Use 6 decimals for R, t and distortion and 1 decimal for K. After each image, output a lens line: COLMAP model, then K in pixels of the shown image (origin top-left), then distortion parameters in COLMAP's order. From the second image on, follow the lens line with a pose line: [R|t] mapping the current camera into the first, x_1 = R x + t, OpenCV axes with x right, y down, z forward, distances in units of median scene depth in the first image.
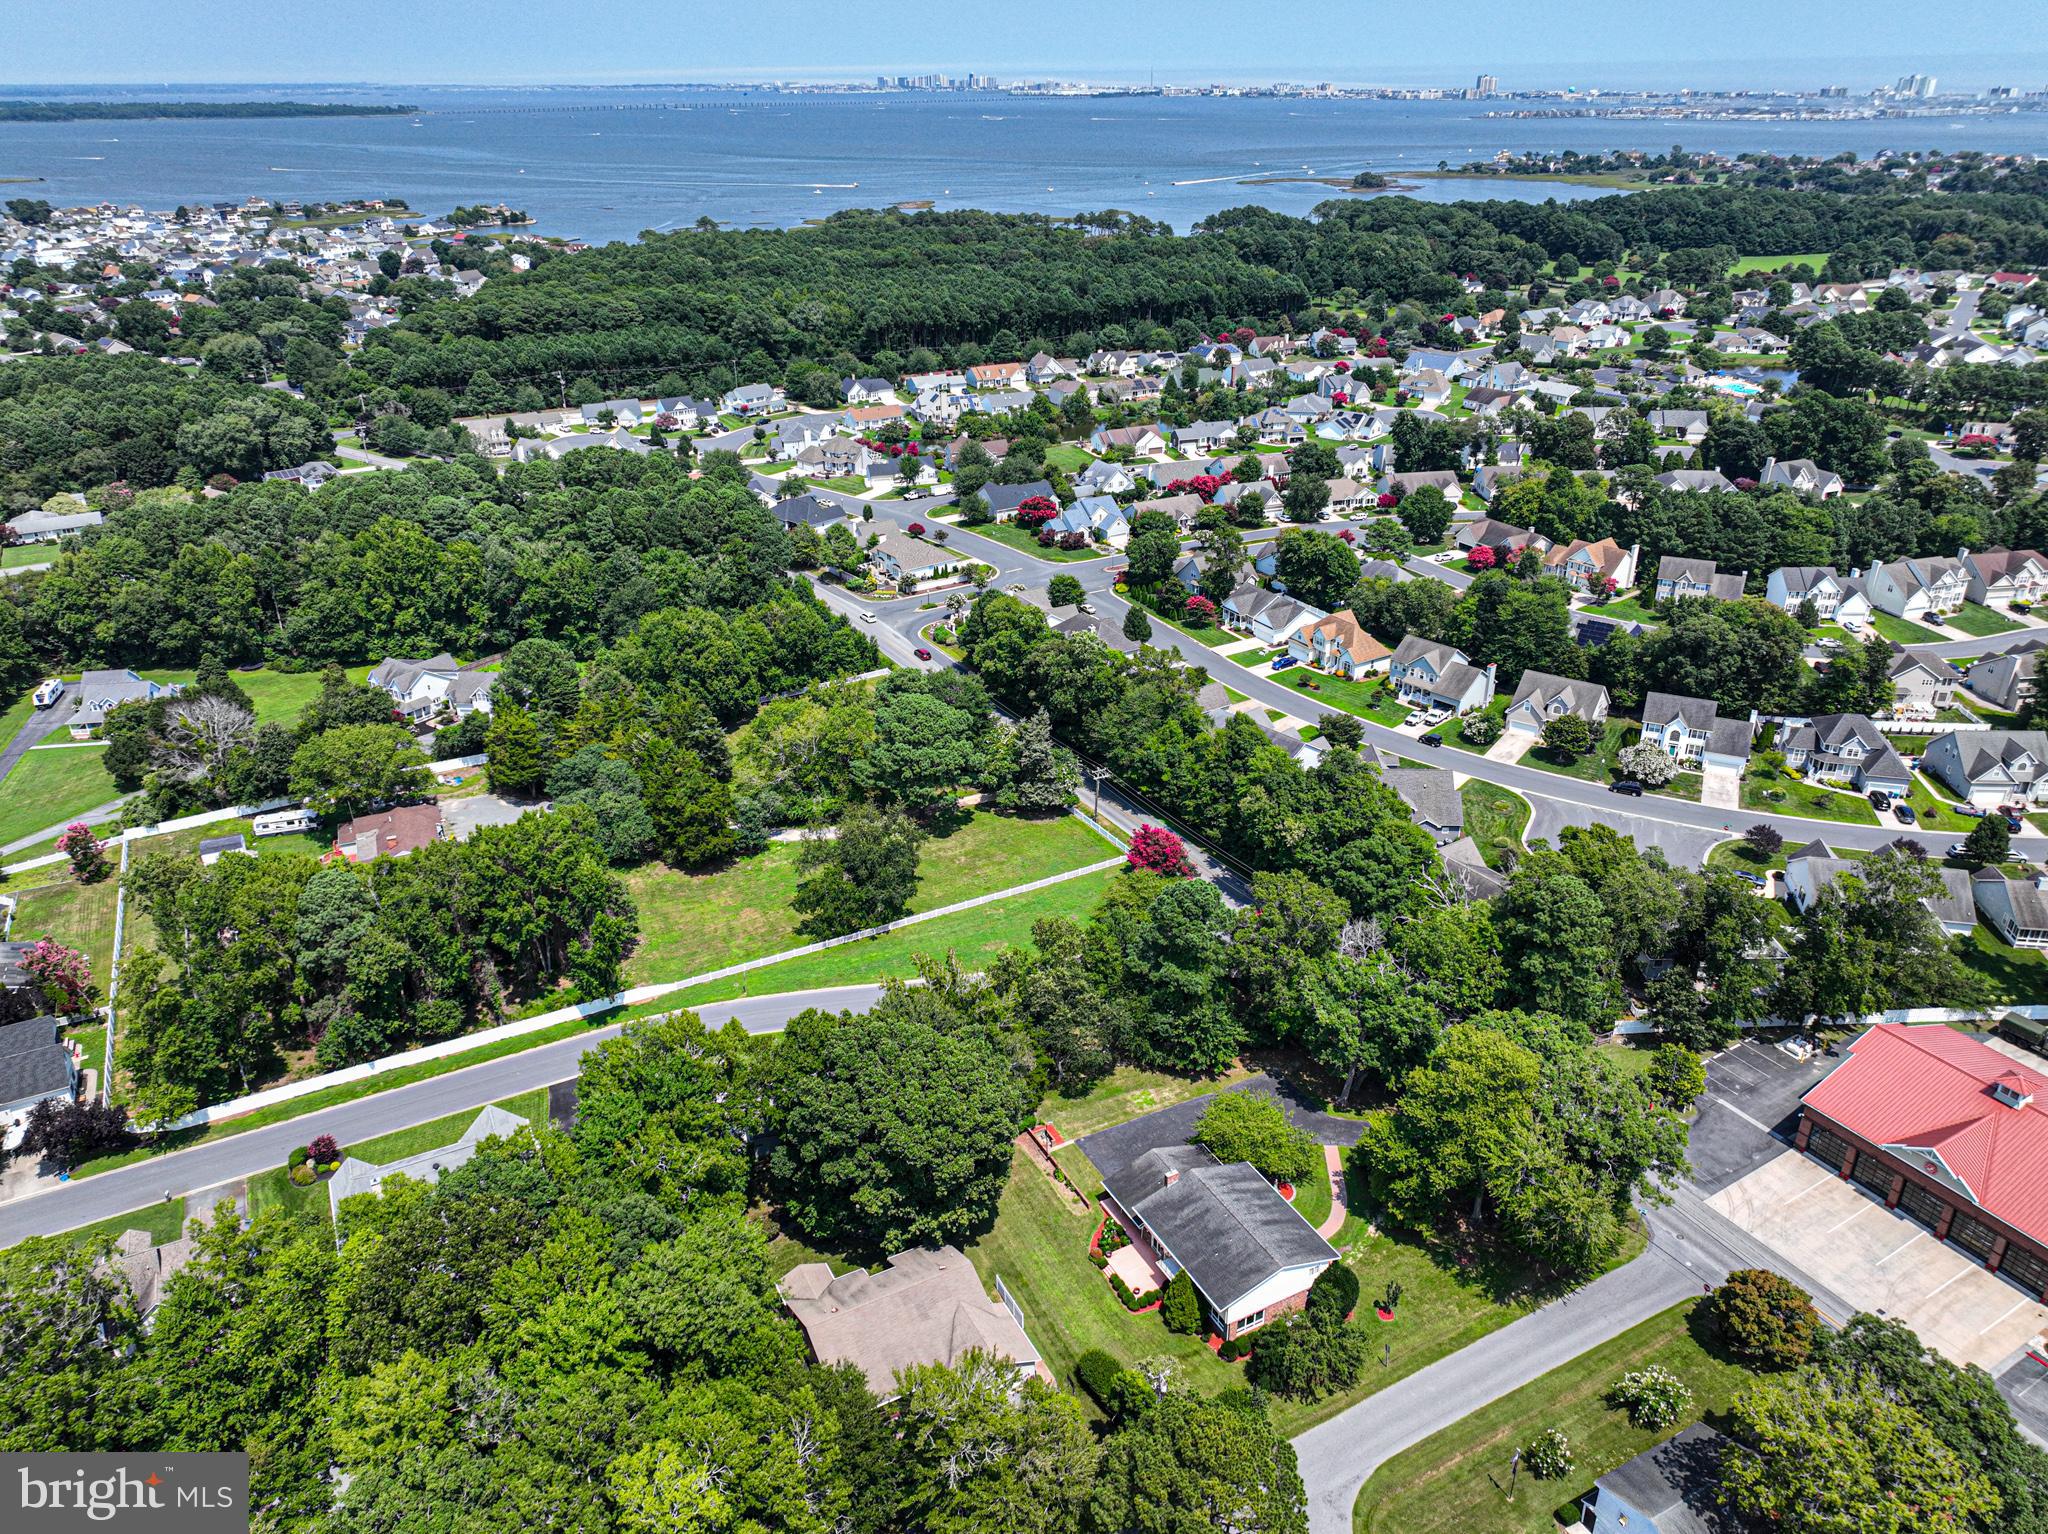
lens RADIAL K [[1430.9, 0, 1025.1], [0, 1430.9, 772.7], [0, 0, 1]] dist [-0.003281, 0.014480]
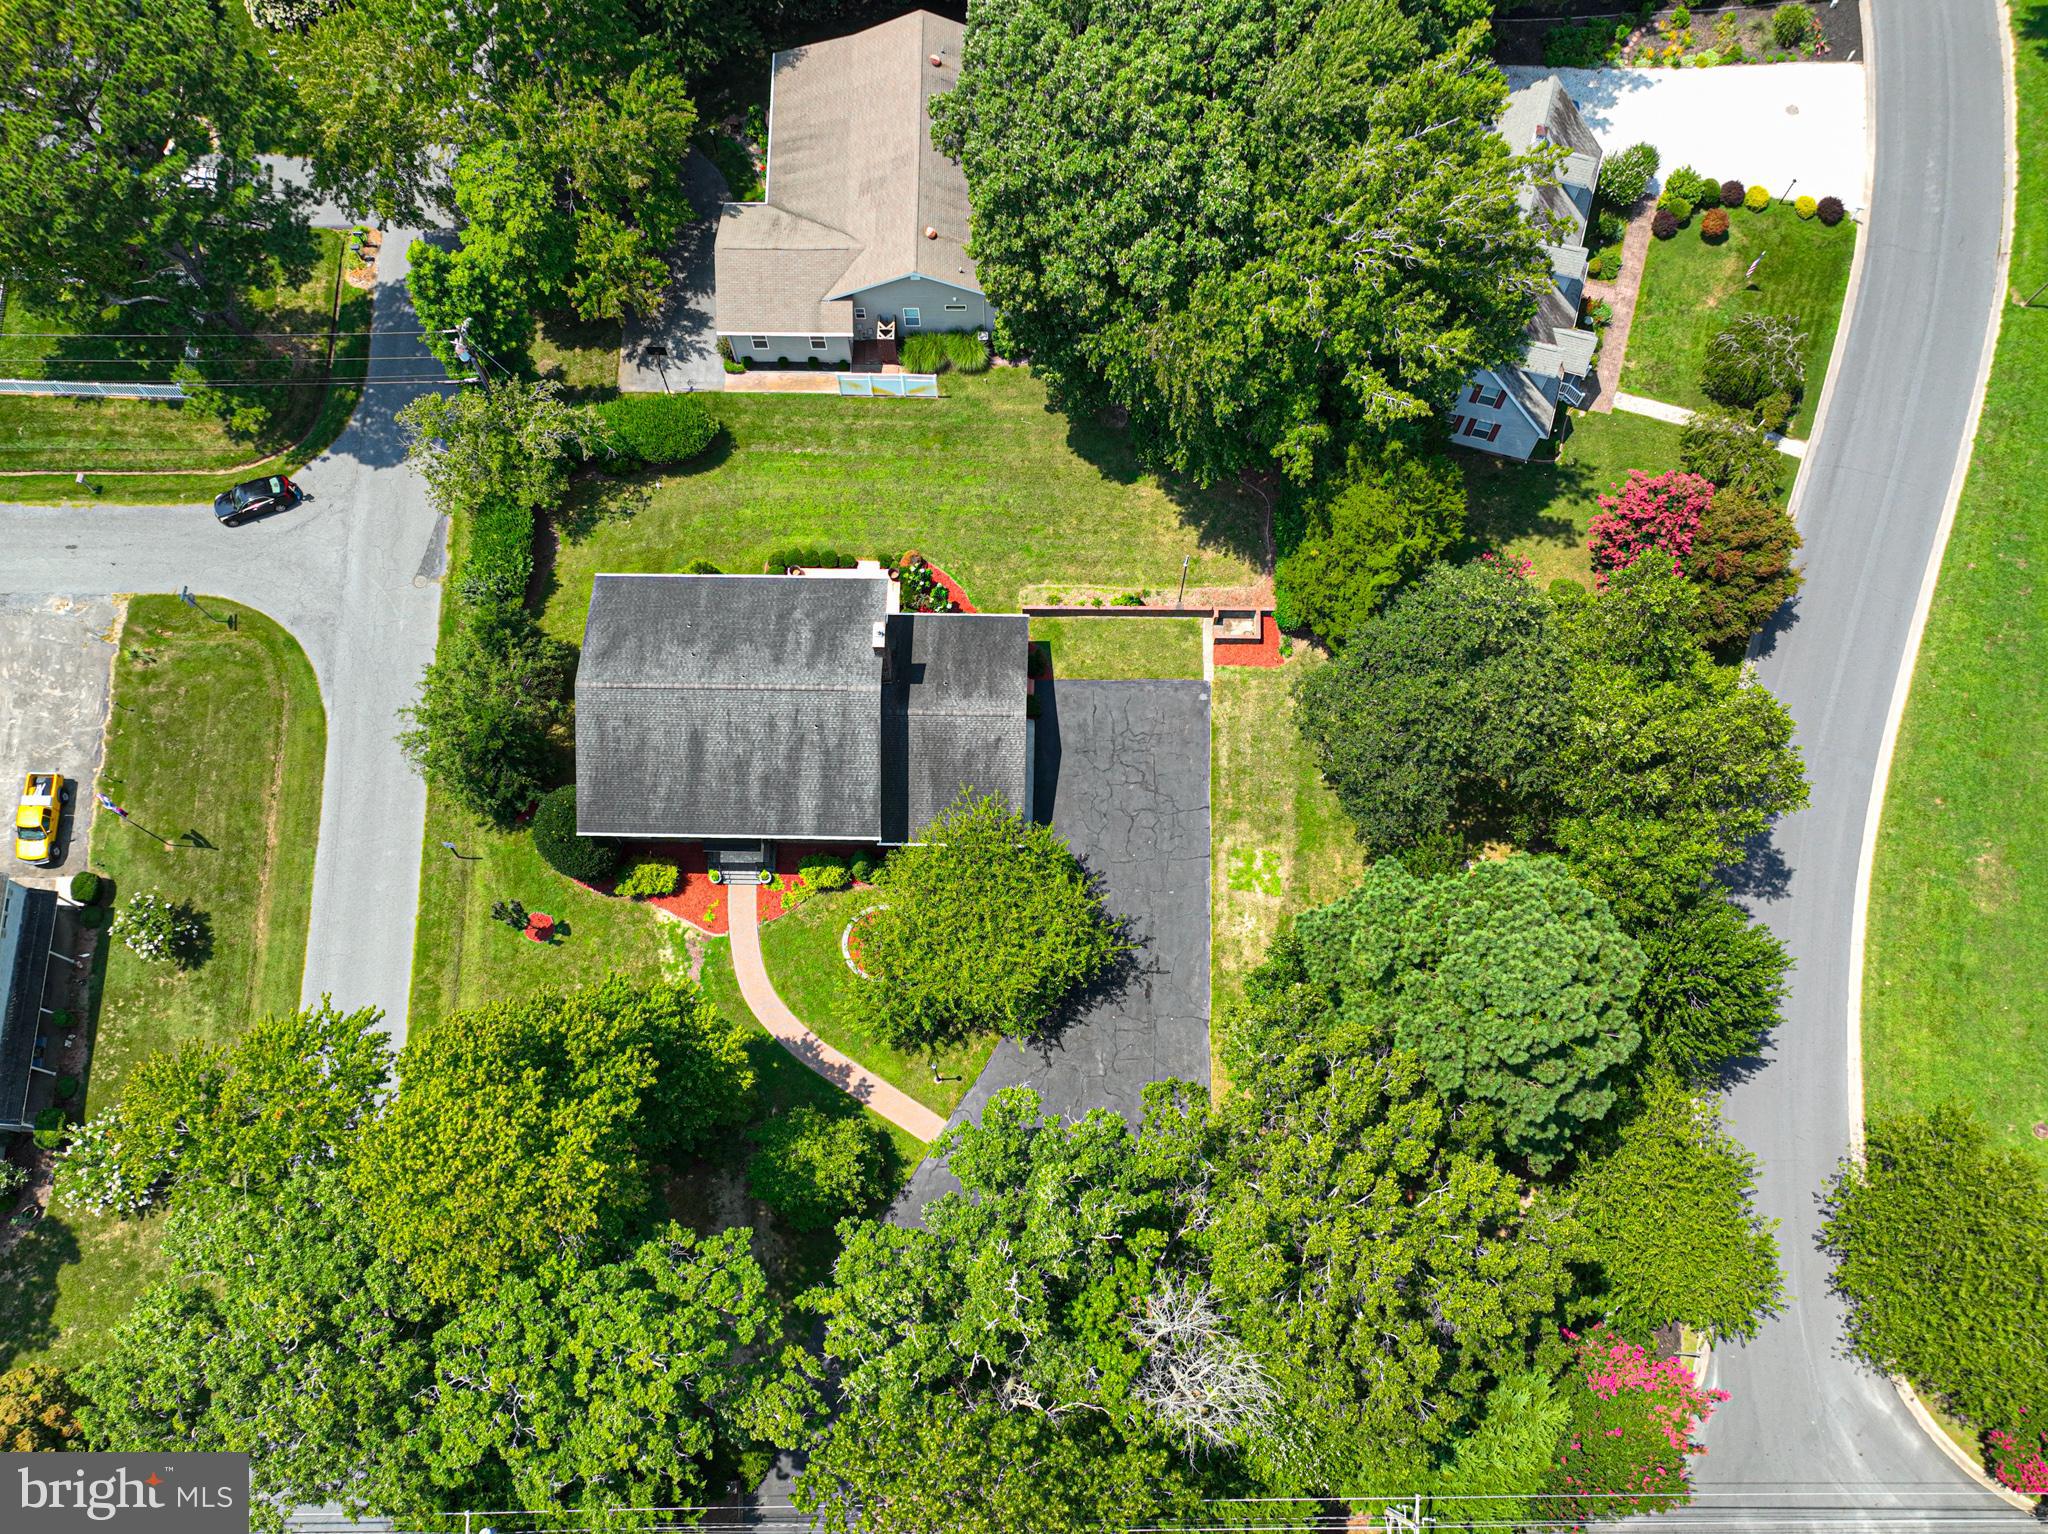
lens RADIAL K [[1596.8, 0, 969.4], [0, 1596.8, 983.9], [0, 0, 1]] dist [0.004539, -0.005235]
pose [[-0.483630, 0.858751, -0.169261, 0.163267], [-0.359581, -0.018626, 0.932928, -0.141894], [0.798000, 0.512055, 0.317799, 0.525957]]
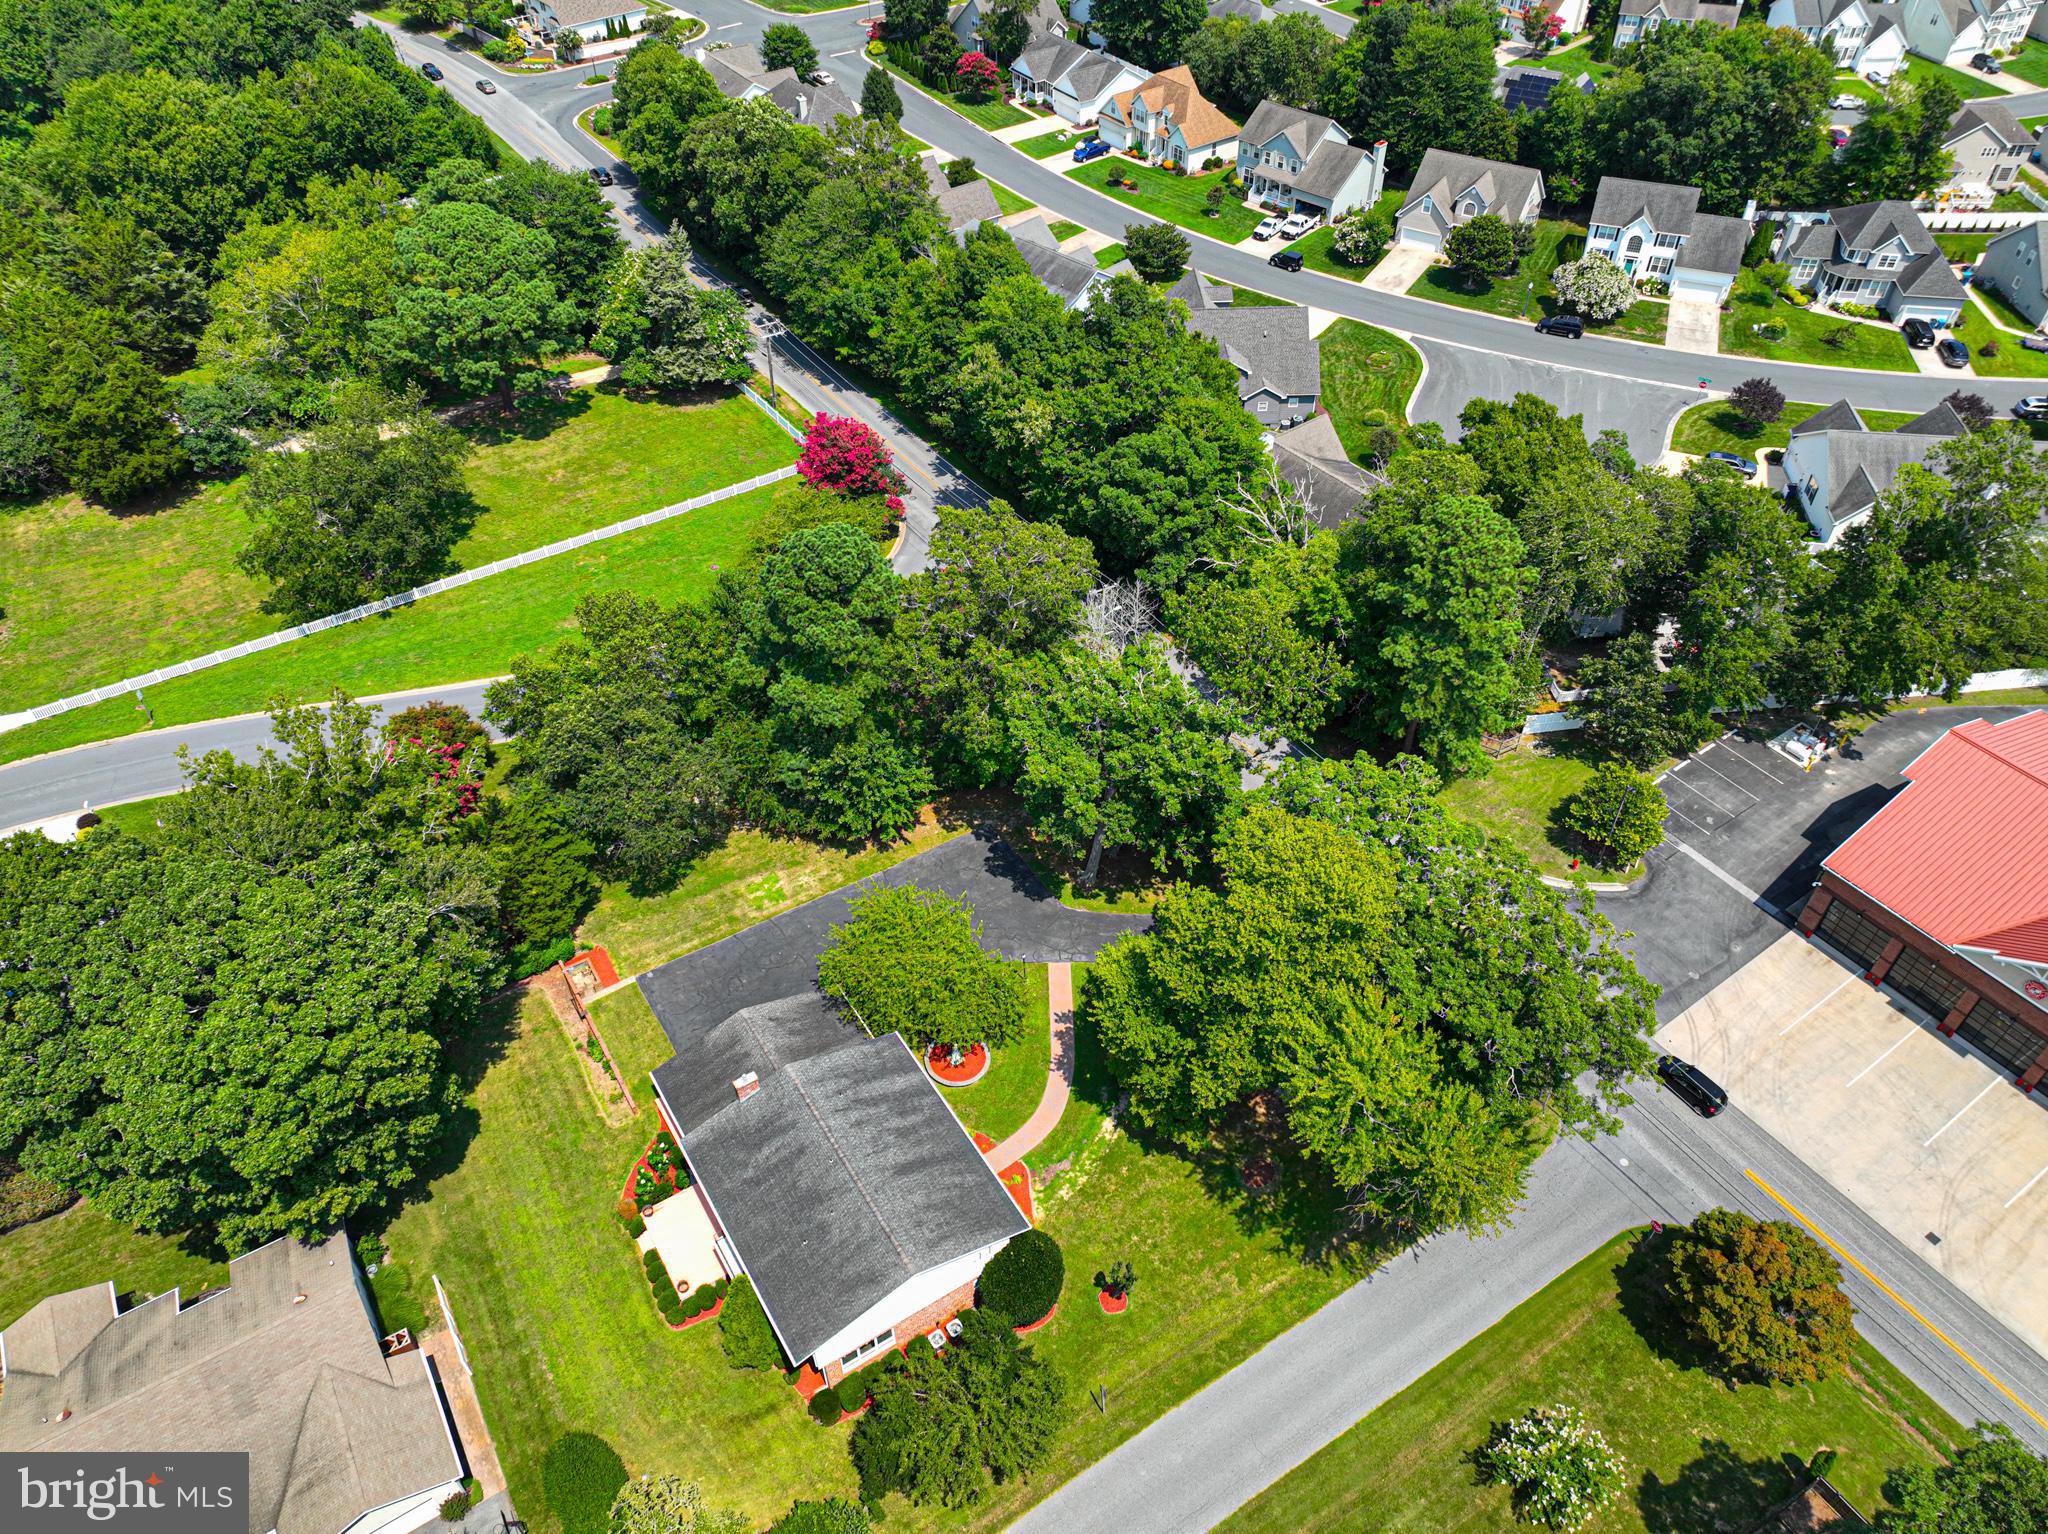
lens RADIAL K [[1432.3, 0, 1022.3], [0, 1432.3, 773.2], [0, 0, 1]] dist [0.000816, 0.011380]
pose [[0.997062, -0.049020, 0.058858, 0.106355], [0.028848, 0.952139, 0.304300, -0.001768], [-0.070957, -0.301708, 0.950756, 0.285477]]
